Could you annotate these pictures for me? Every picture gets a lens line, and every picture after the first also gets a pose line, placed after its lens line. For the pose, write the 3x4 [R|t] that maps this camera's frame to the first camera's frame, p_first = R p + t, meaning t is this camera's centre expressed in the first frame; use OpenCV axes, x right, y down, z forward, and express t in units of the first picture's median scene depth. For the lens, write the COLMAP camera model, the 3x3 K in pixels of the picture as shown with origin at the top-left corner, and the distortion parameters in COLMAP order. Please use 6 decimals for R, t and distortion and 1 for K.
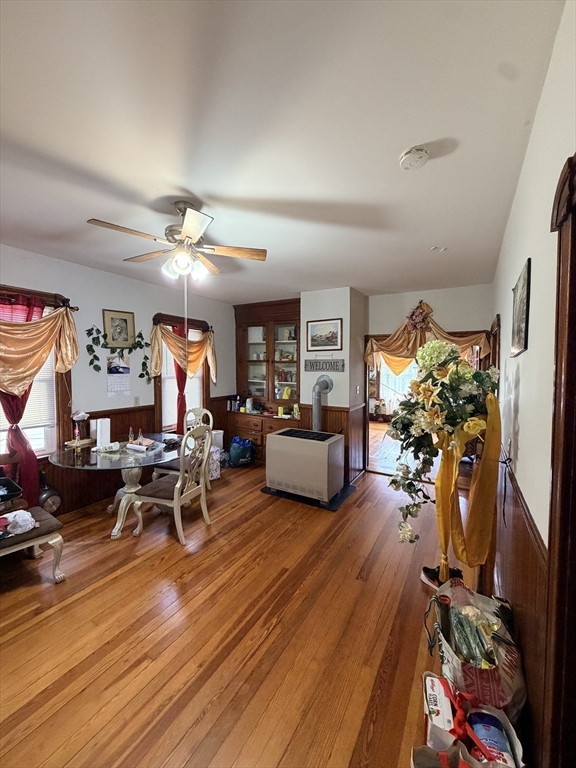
lens RADIAL K [[307.4, 0, 288.6], [0, 307.4, 381.7], [0, 0, 1]] dist [0.000751, 0.000083]
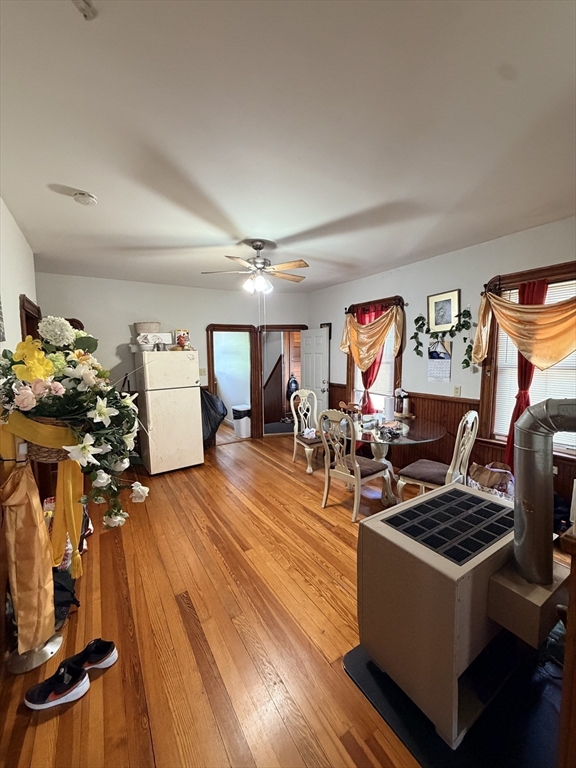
lens RADIAL K [[307.4, 0, 291.5], [0, 307.4, 381.1], [0, 0, 1]] dist [0.000751, 0.000083]
pose [[-0.454780, 0.081042, -0.886909, 0.534845], [-0.035065, 0.993450, 0.108757, -0.047323], [0.889913, 0.080560, -0.448959, 1.054139]]
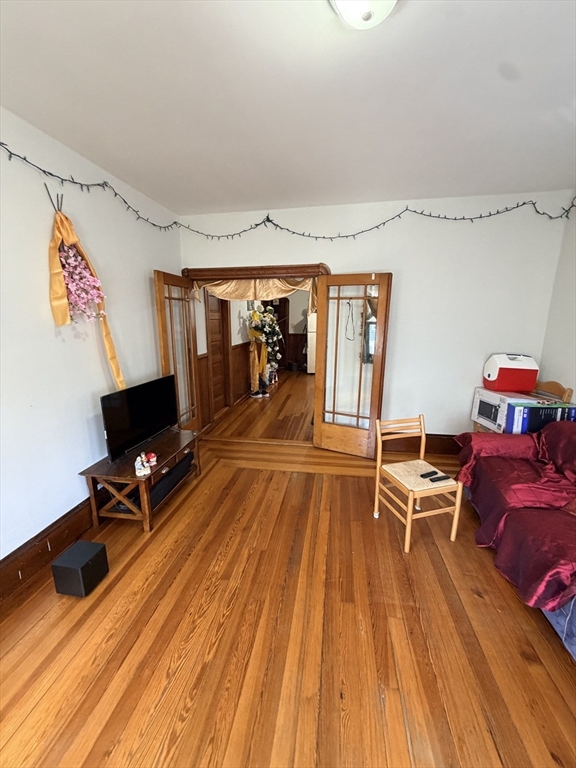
lens RADIAL K [[307.4, 0, 287.3], [0, 307.4, 383.8], [0, 0, 1]] dist [0.000751, 0.000083]
pose [[-0.932326, 0.077010, -0.353323, 0.911672], [-0.015016, 0.967974, 0.250603, -0.096338], [0.361306, 0.238949, -0.901311, 2.815832]]
